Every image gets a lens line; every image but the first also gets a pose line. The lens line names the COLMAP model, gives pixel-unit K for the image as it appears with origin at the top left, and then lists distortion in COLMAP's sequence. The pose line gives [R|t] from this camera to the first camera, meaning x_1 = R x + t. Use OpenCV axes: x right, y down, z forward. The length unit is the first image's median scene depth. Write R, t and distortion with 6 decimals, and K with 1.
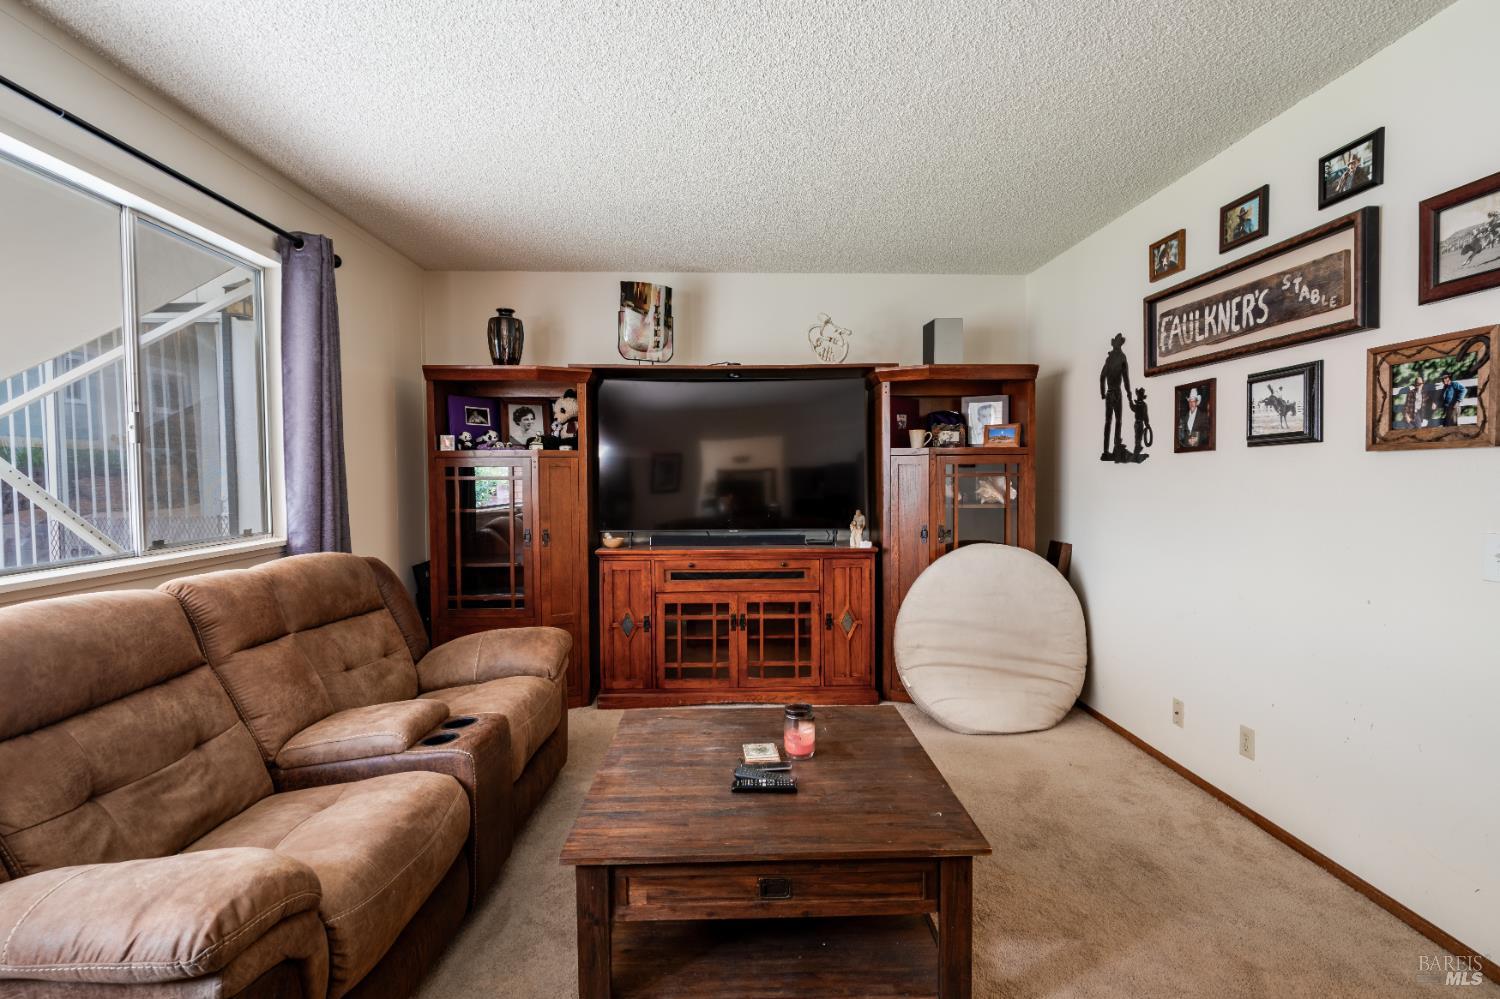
lens RADIAL K [[713.6, 0, 746.8], [0, 713.6, 494.8], [0, 0, 1]] dist [0.016870, 0.001362]
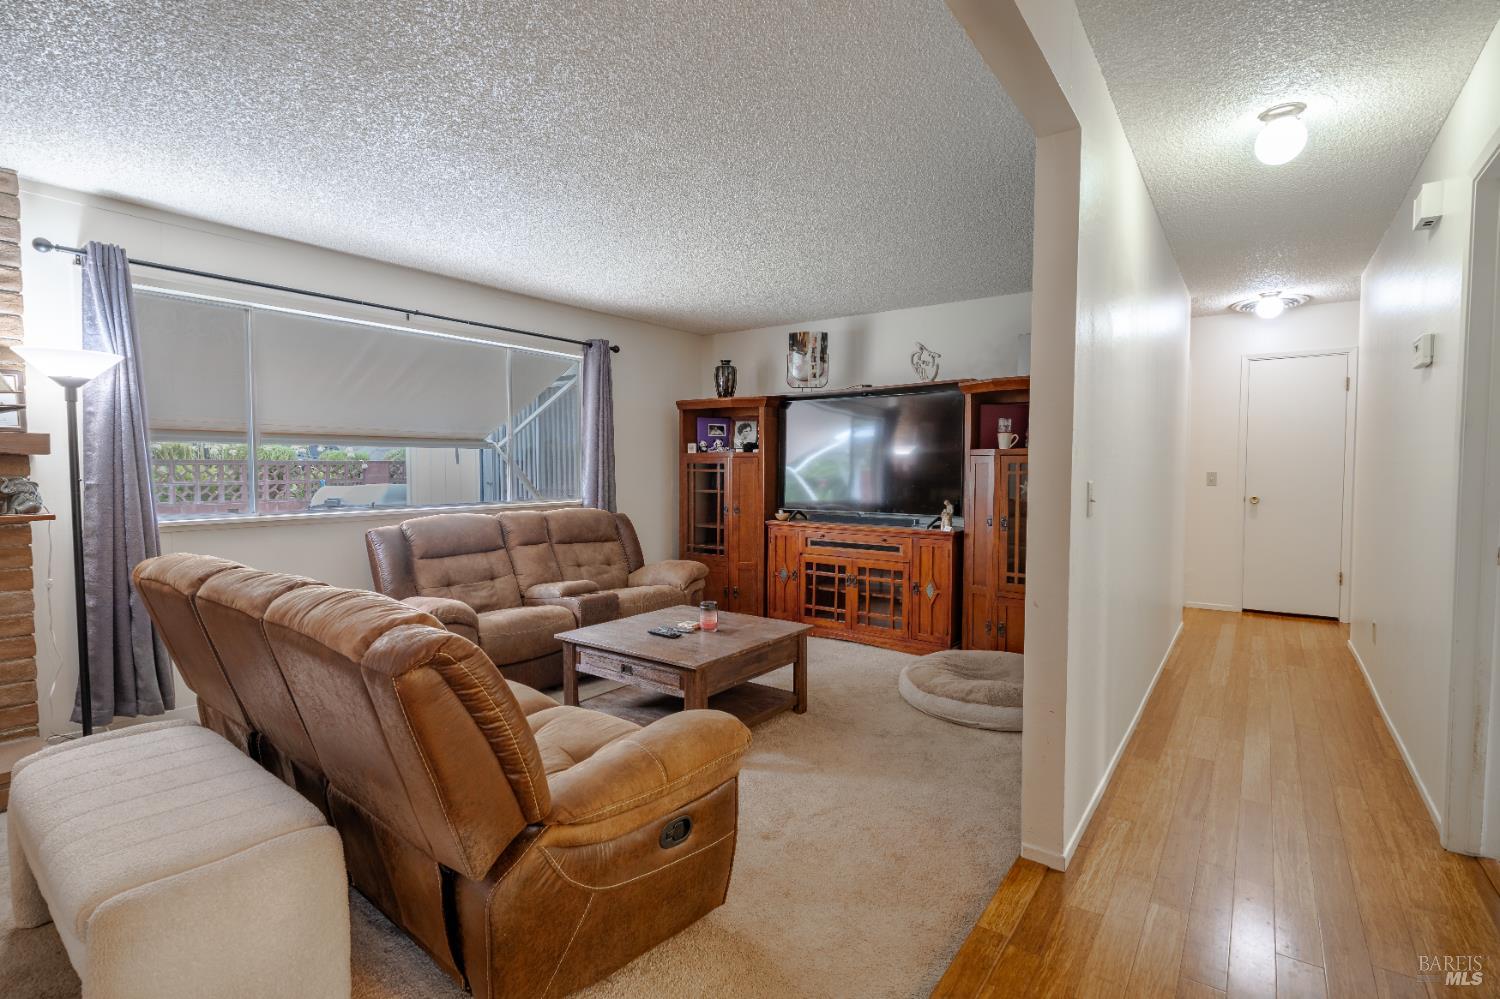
lens RADIAL K [[713.6, 0, 753.4], [0, 713.6, 500.3], [0, 0, 1]] dist [0.016870, 0.001362]
pose [[0.793259, 0.037143, -0.607750, 0.648614], [-0.027689, 0.999306, 0.024932, -0.000327], [0.608254, -0.002950, 0.793737, -0.173191]]
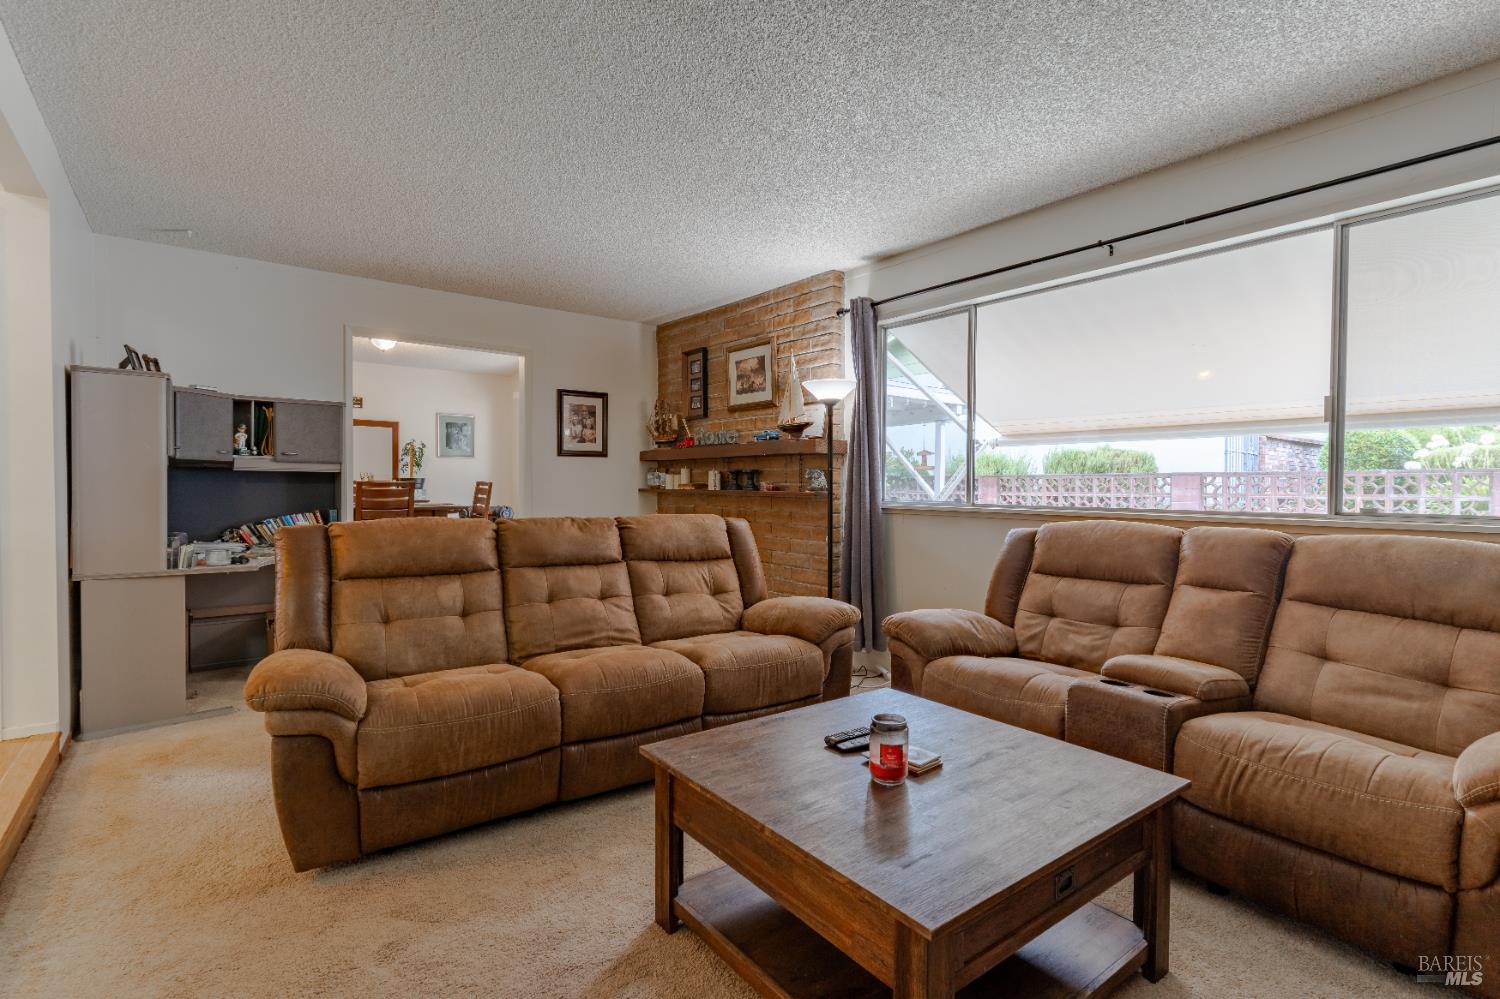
lens RADIAL K [[713.6, 0, 750.1], [0, 713.6, 493.0], [0, 0, 1]] dist [0.016870, 0.001362]
pose [[-0.803344, 0.022632, -0.595085, 0.363043], [-0.012614, 0.998407, 0.054999, -0.005117], [0.595382, 0.051690, -0.801778, 0.822332]]
